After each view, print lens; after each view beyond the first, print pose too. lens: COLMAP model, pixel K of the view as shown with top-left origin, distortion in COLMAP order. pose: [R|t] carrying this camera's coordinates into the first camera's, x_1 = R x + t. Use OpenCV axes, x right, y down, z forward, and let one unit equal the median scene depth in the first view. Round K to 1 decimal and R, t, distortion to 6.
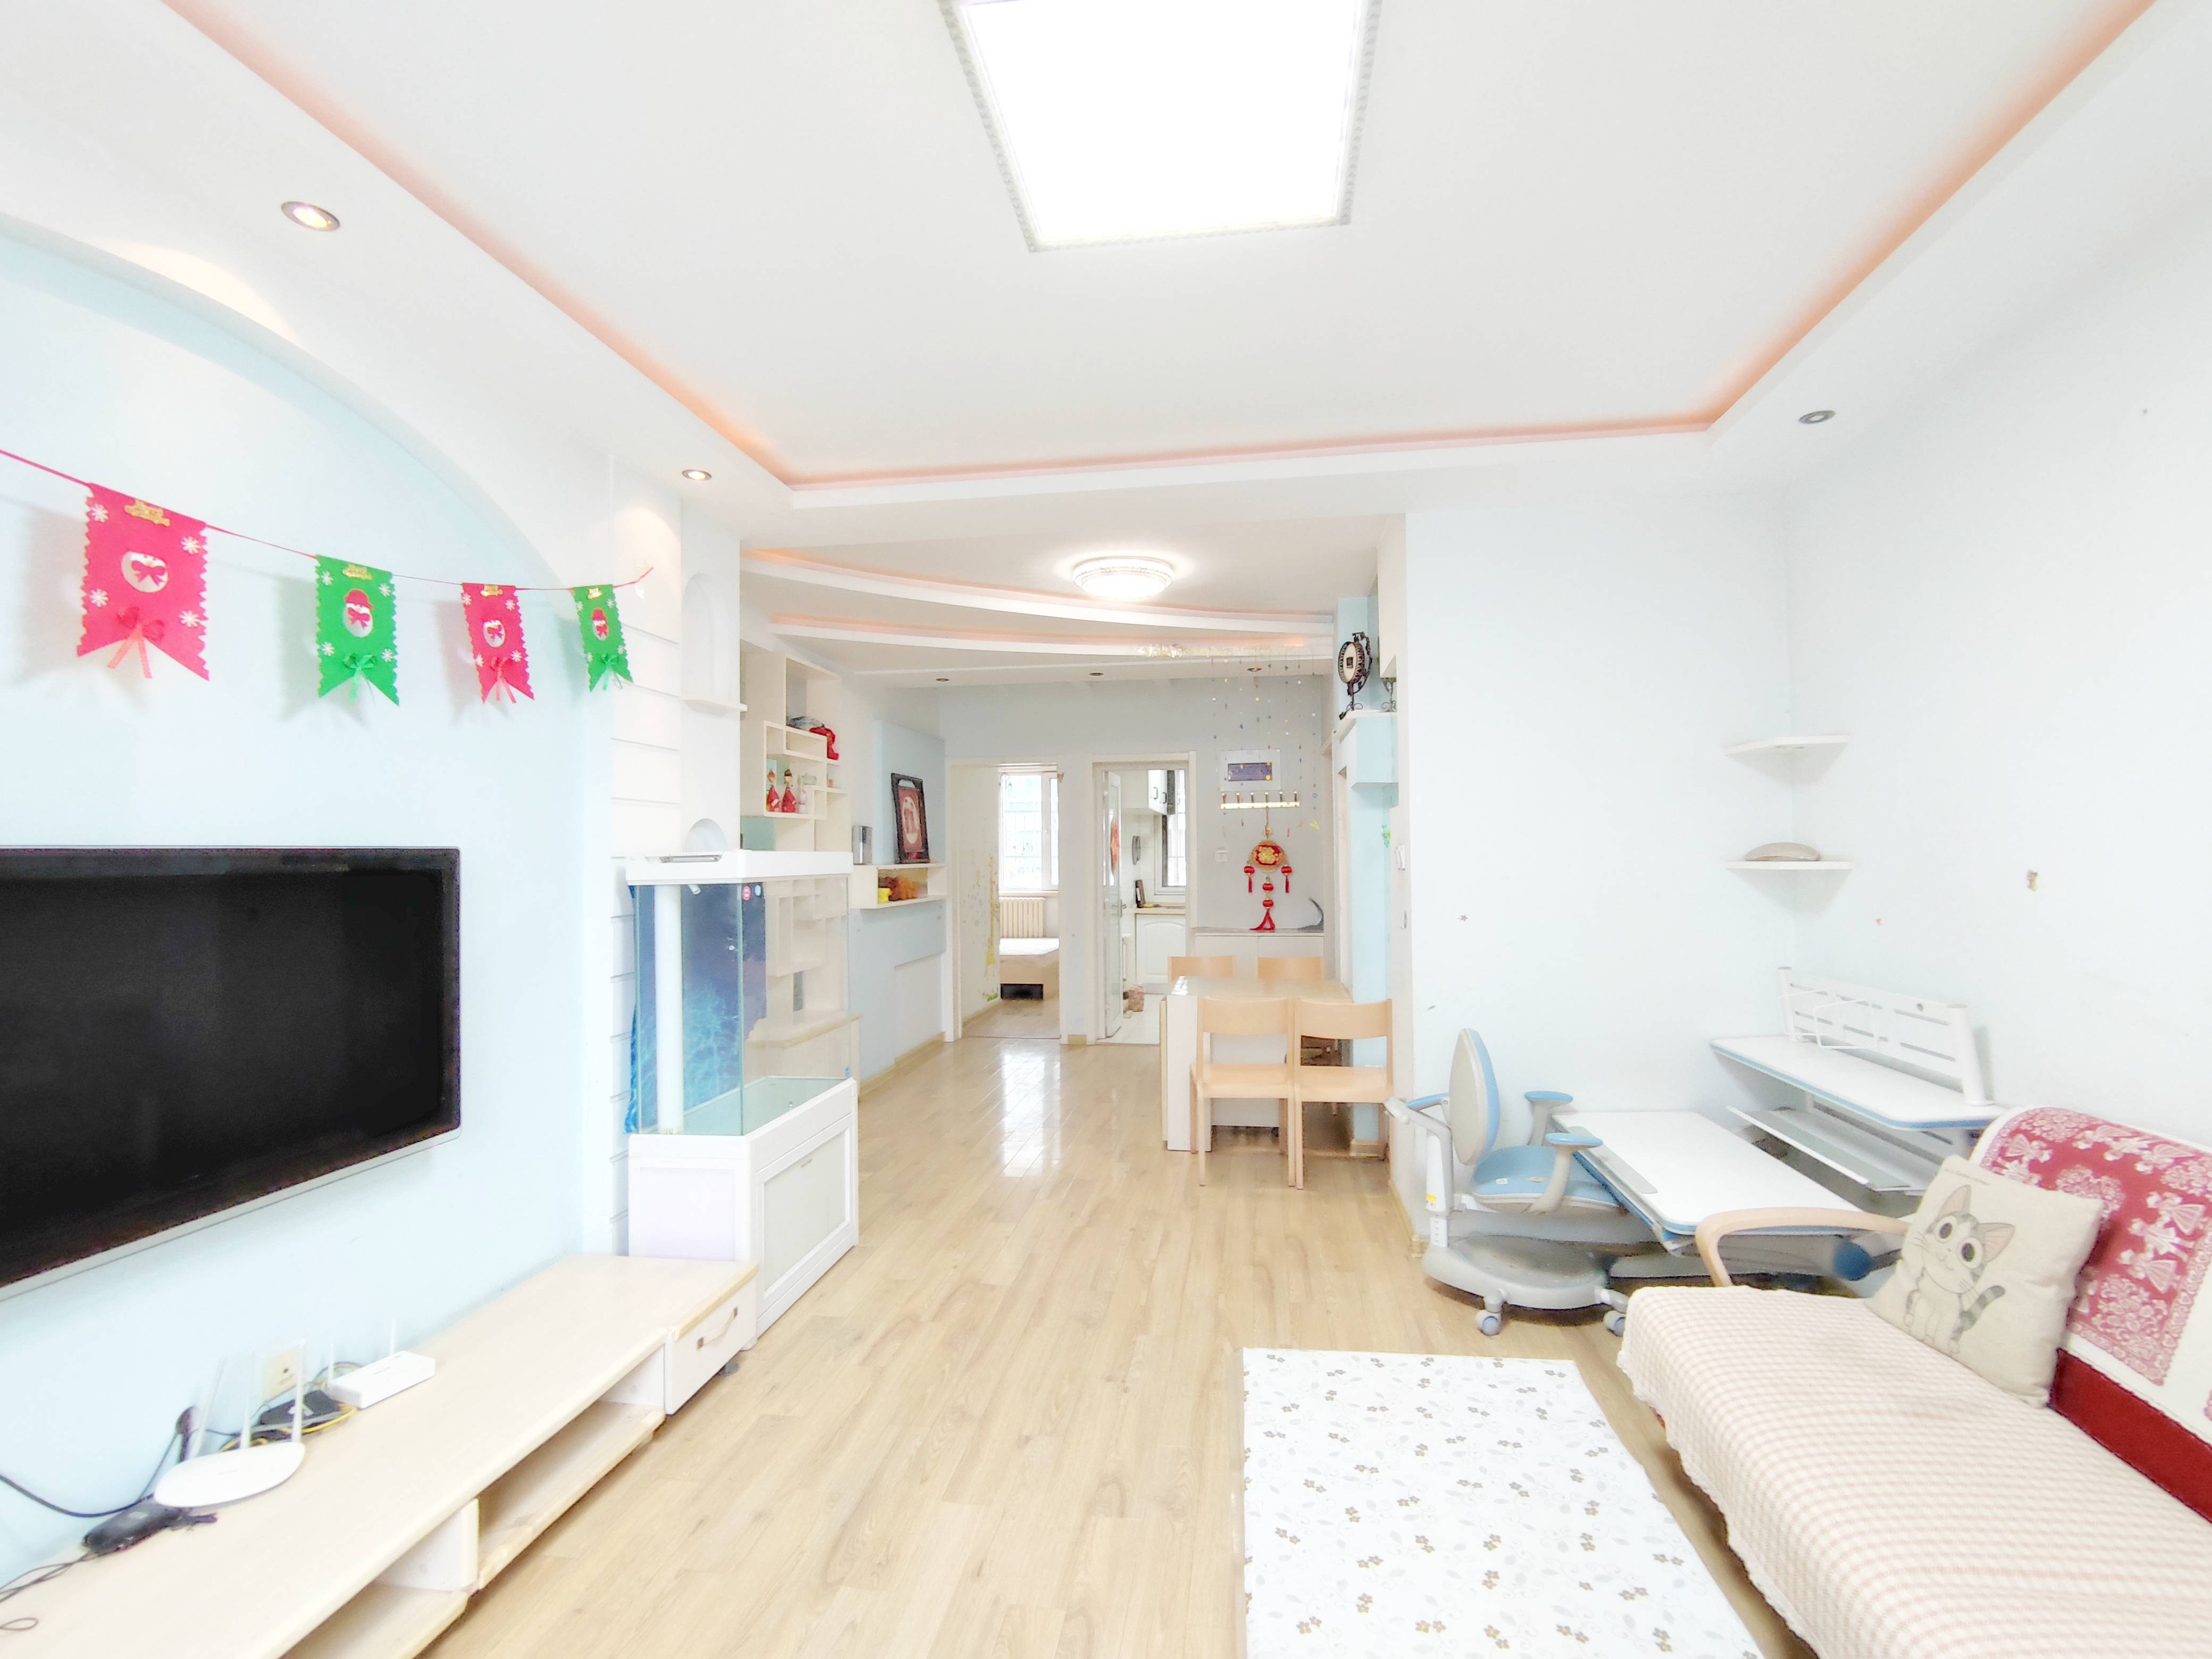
lens RADIAL K [[1015.0, 0, 1107.6], [0, 1015.0, 838.8], [0, 0, 1]] dist [0.000273, 0.000146]
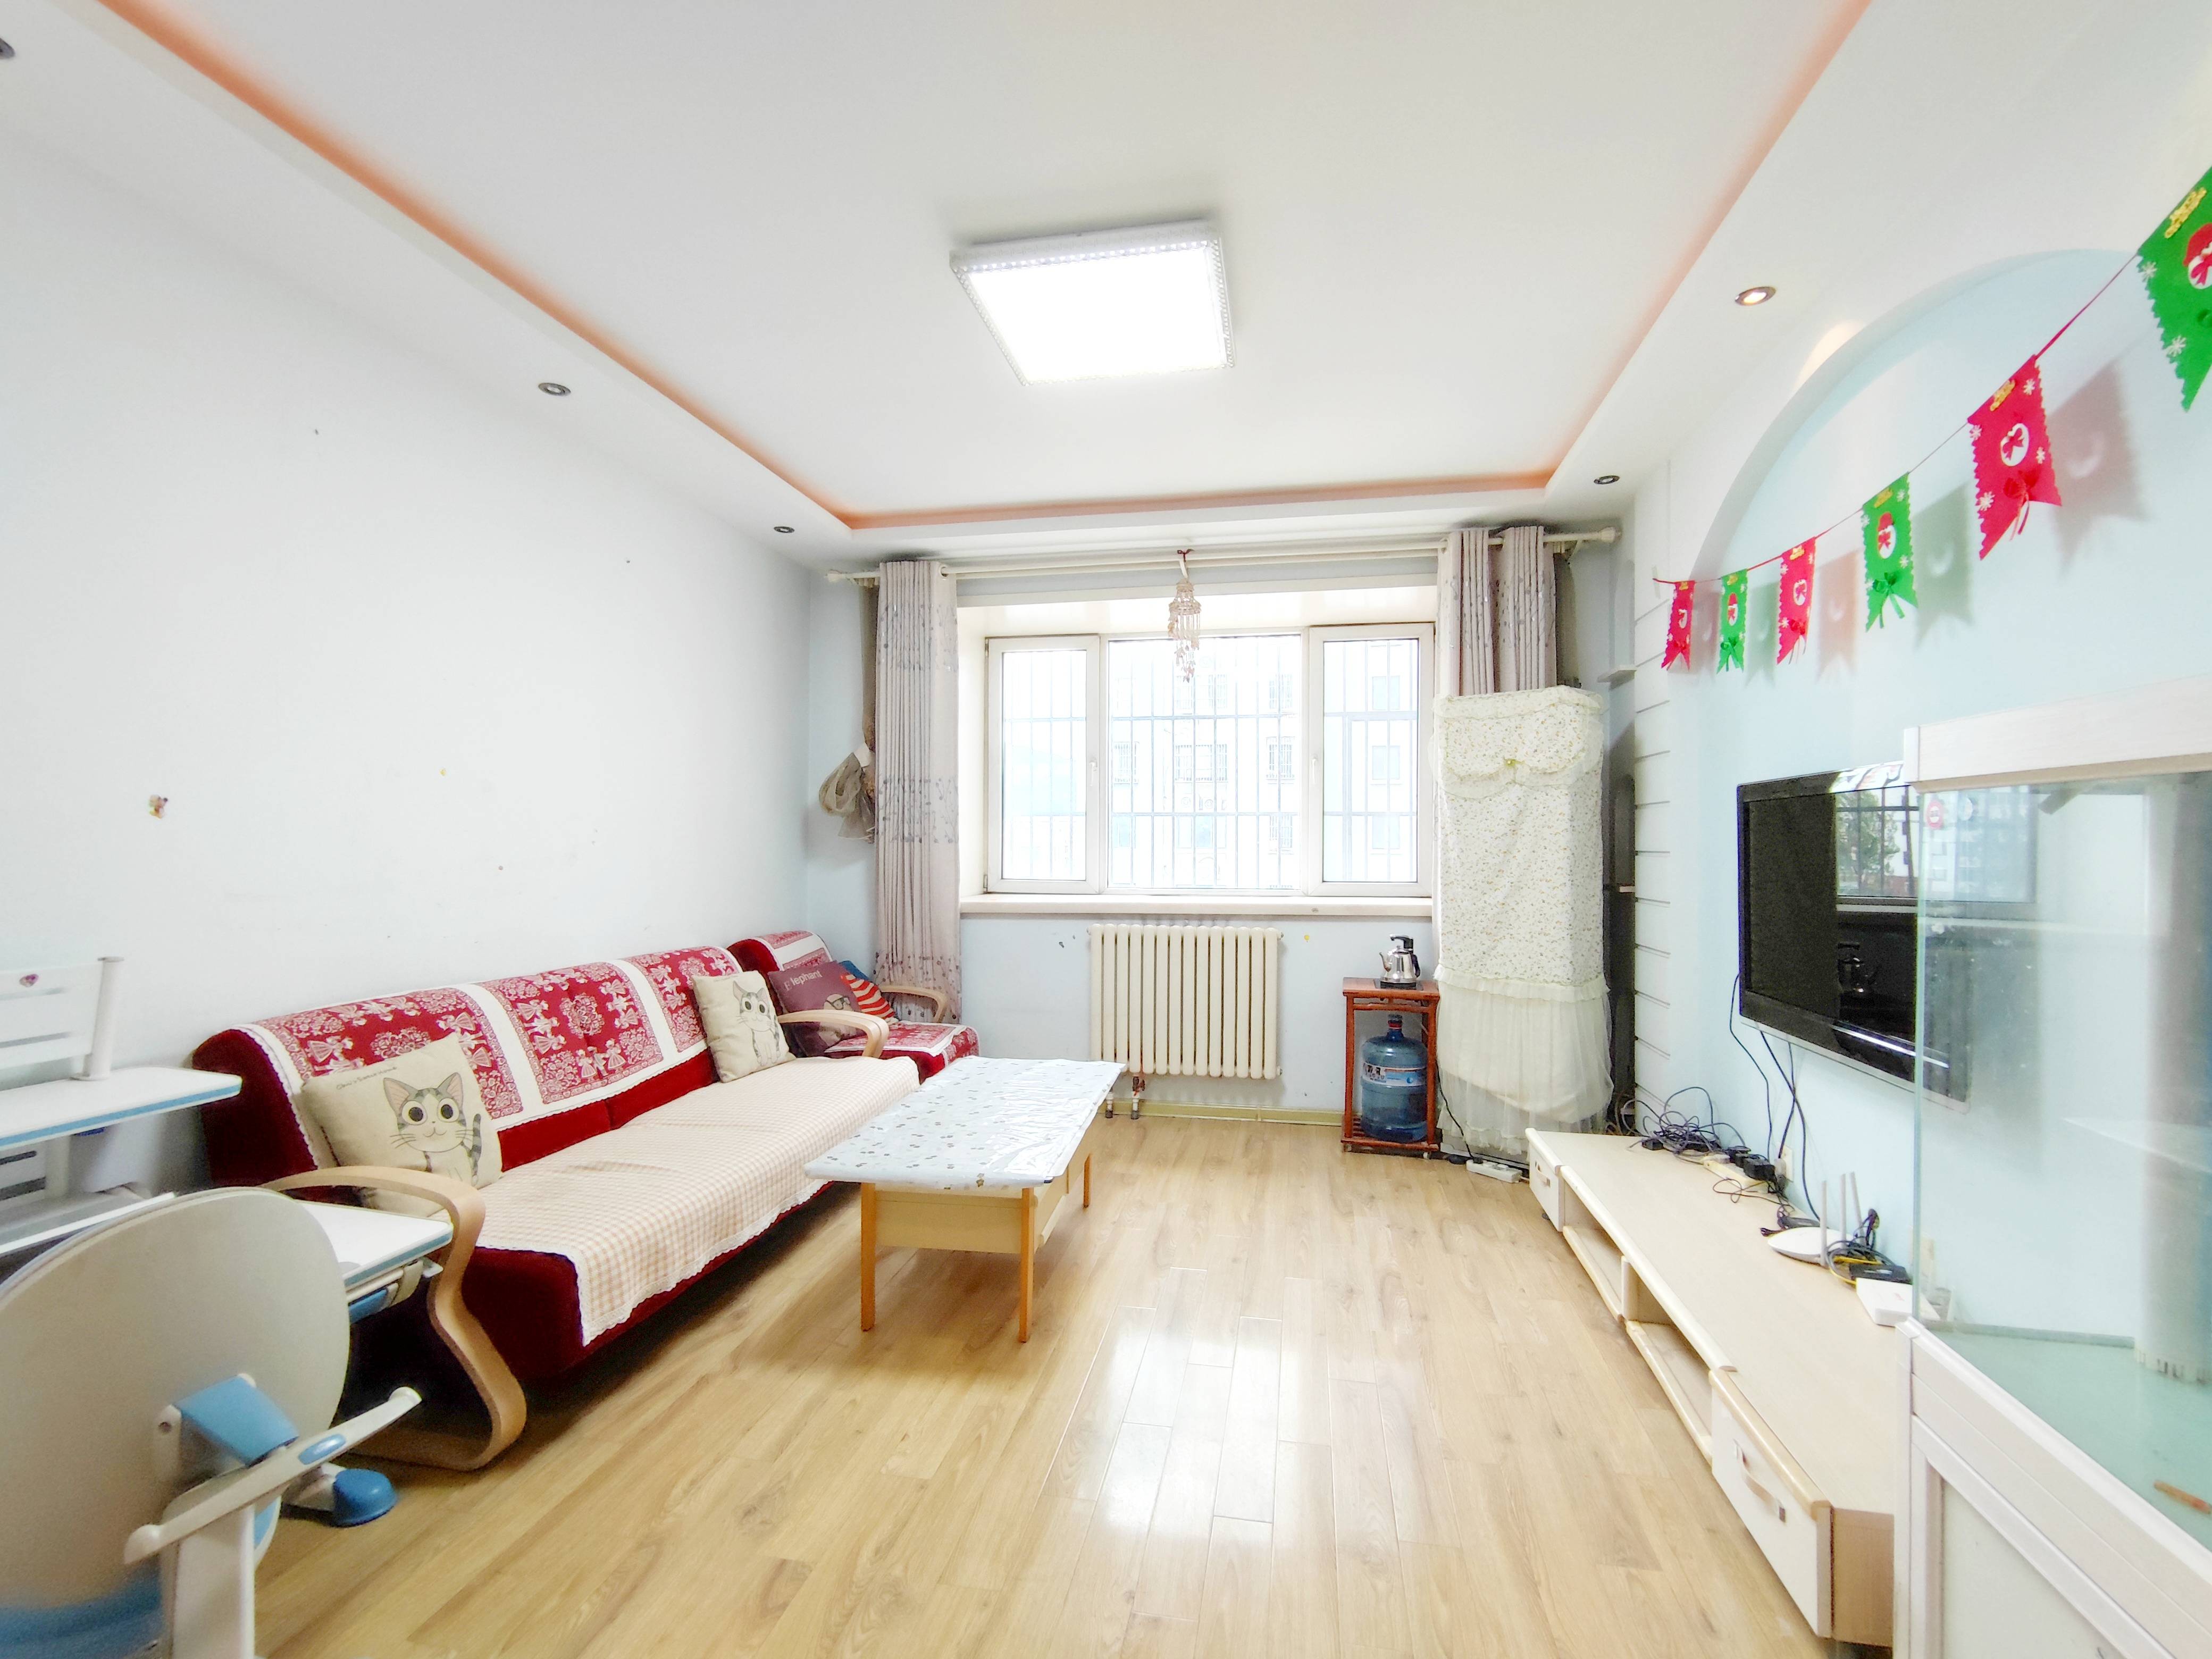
lens RADIAL K [[1015.0, 0, 1105.4], [0, 1015.0, 833.2], [0, 0, 1]] dist [0.000273, 0.000146]
pose [[-0.999130, 0.007246, 0.041078, 0.007015], [0.006164, 0.999632, -0.026408, 0.157539], [-0.041254, -0.026132, -0.998807, 3.139103]]
